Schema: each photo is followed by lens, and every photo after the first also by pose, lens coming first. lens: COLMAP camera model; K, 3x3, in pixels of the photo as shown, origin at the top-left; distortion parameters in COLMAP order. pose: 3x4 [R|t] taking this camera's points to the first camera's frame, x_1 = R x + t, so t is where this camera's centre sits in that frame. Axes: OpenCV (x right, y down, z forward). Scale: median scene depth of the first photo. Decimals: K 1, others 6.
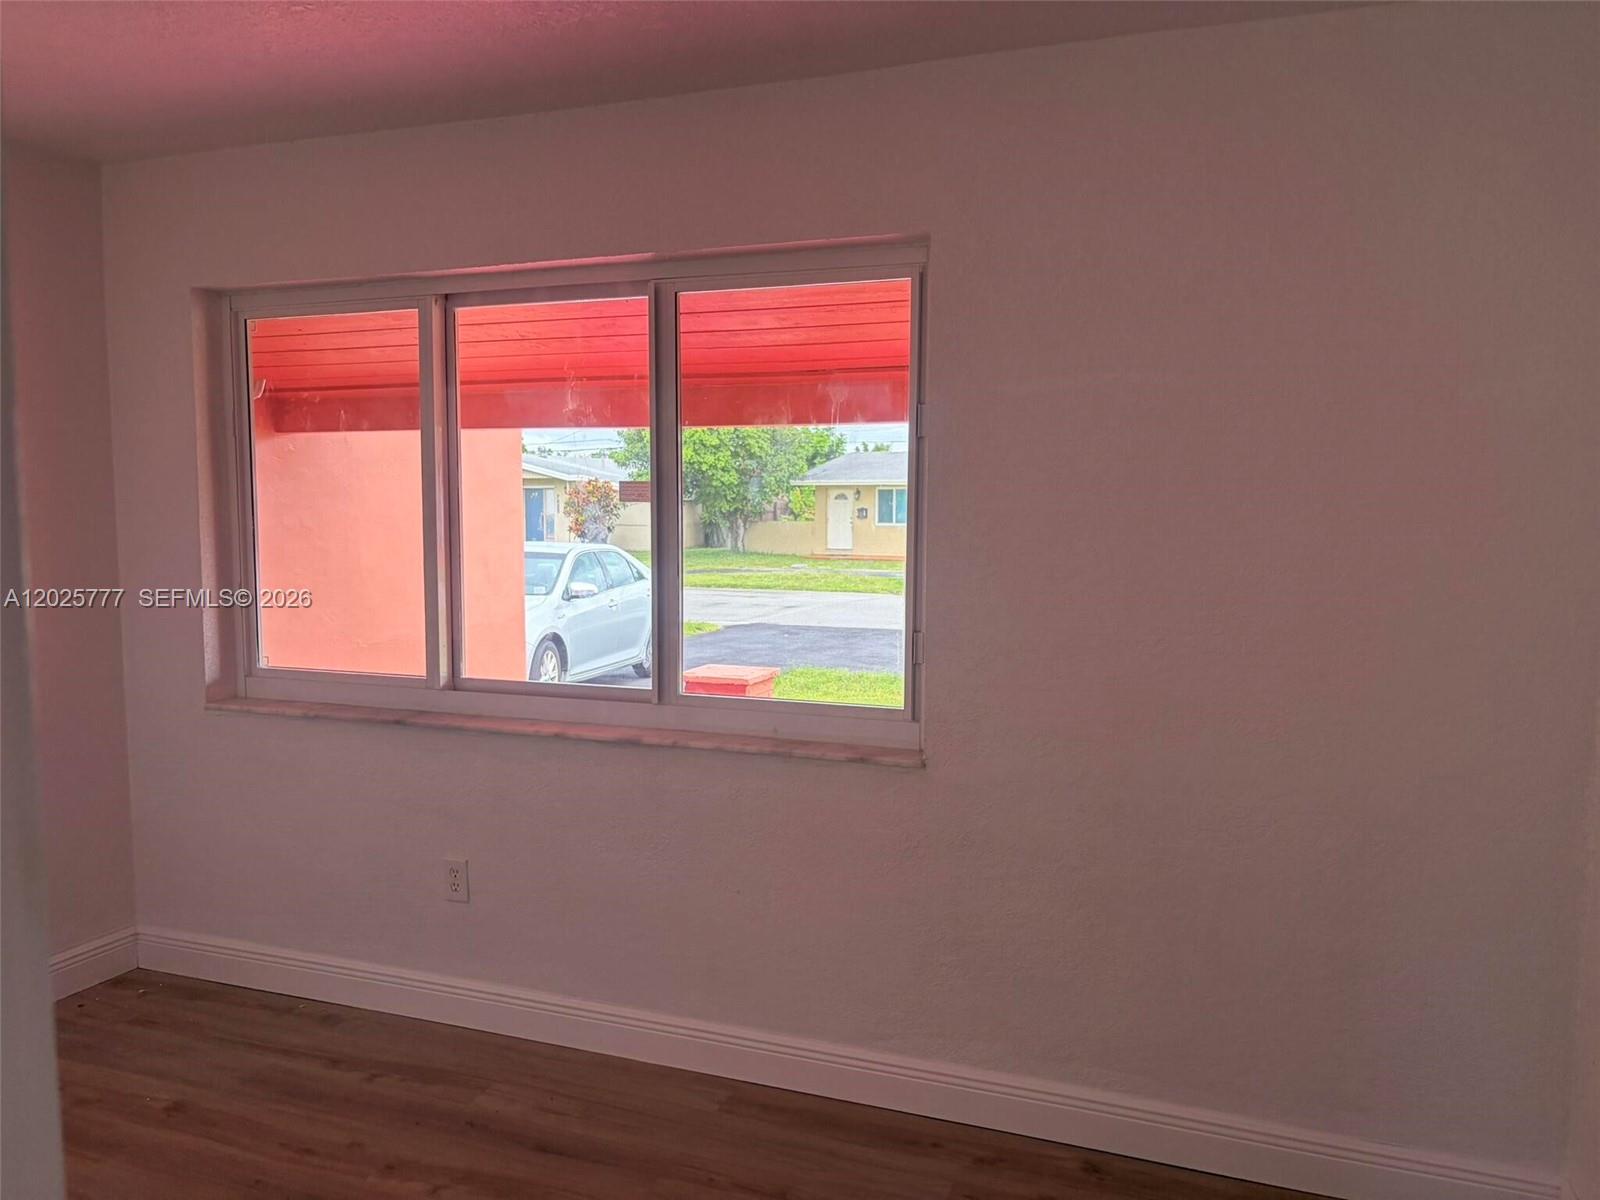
lens RADIAL K [[1213.5, 0, 796.5], [0, 1213.5, 600.4], [0, 0, 1]] dist [0.037712, -0.036940]
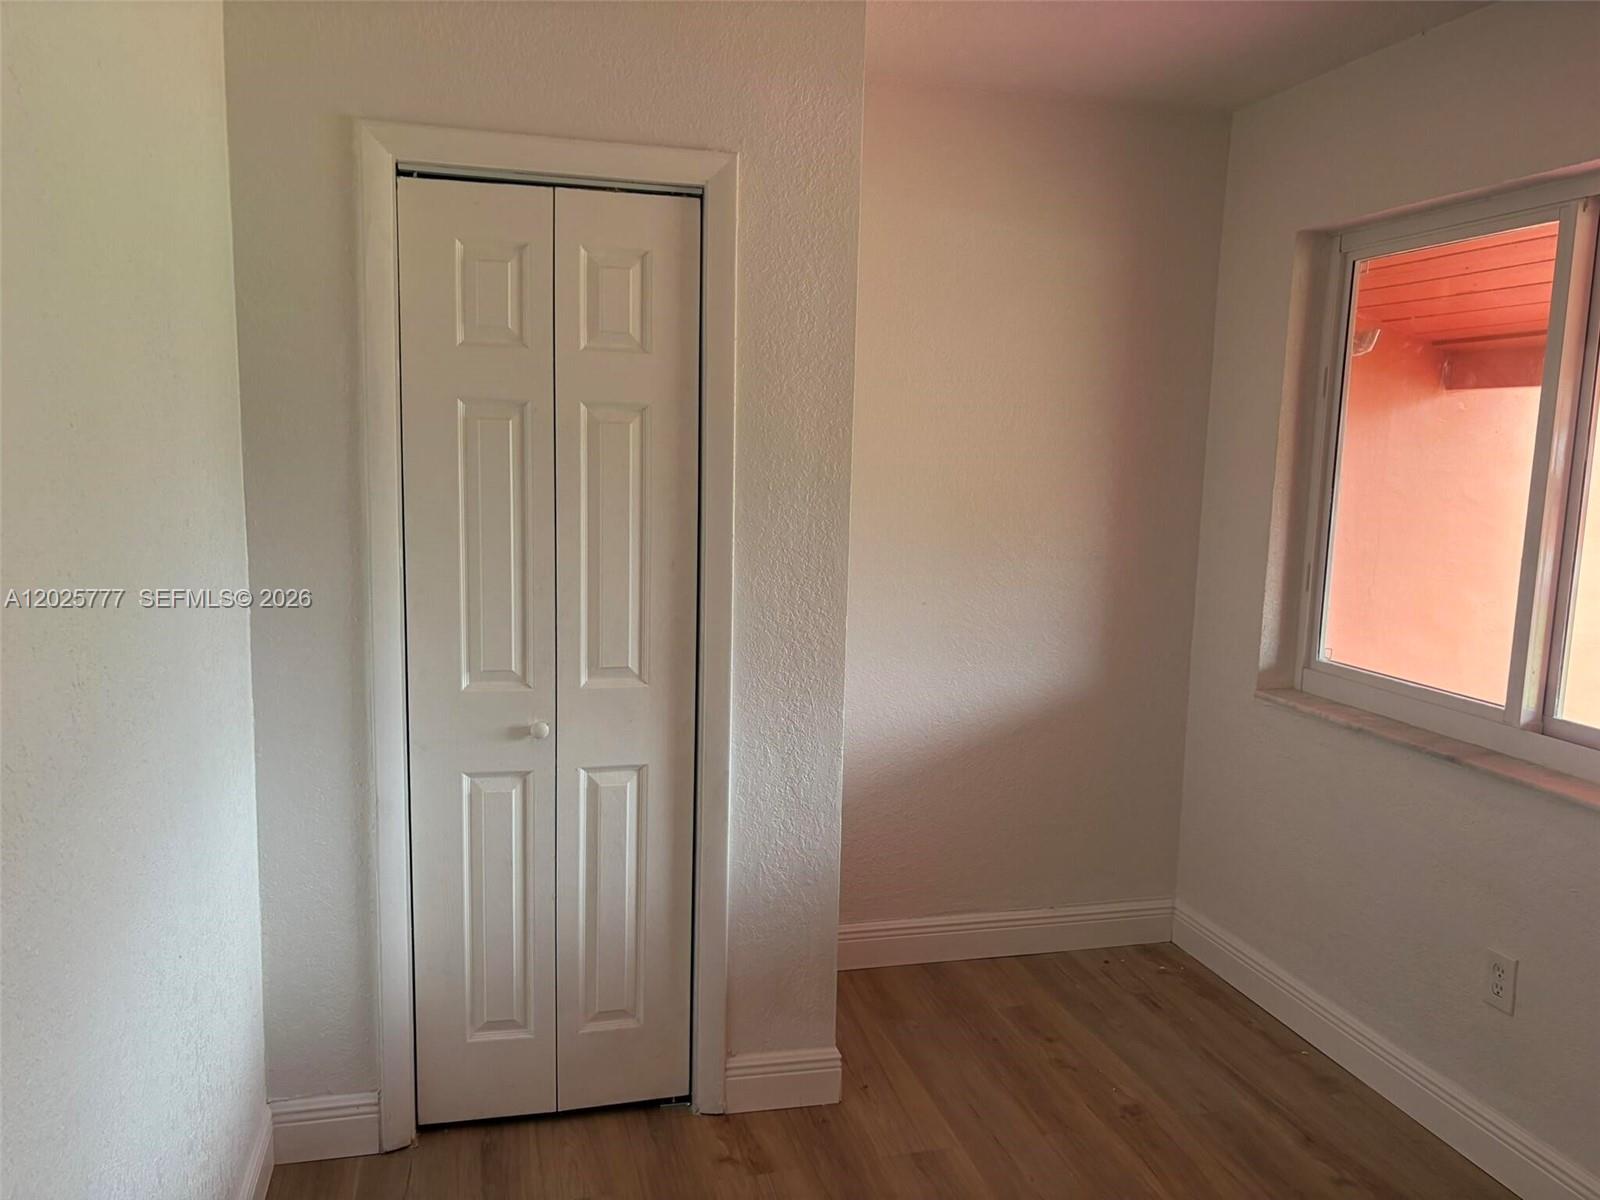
lens RADIAL K [[1213.5, 0, 806.4], [0, 1213.5, 610.4], [0, 0, 1]] dist [0.037712, -0.036940]
pose [[0.590497, 0.122718, -0.797655, 0.043374], [-0.089388, 0.992235, 0.086480, -0.025523], [0.802074, 0.020235, 0.596882, 0.184772]]
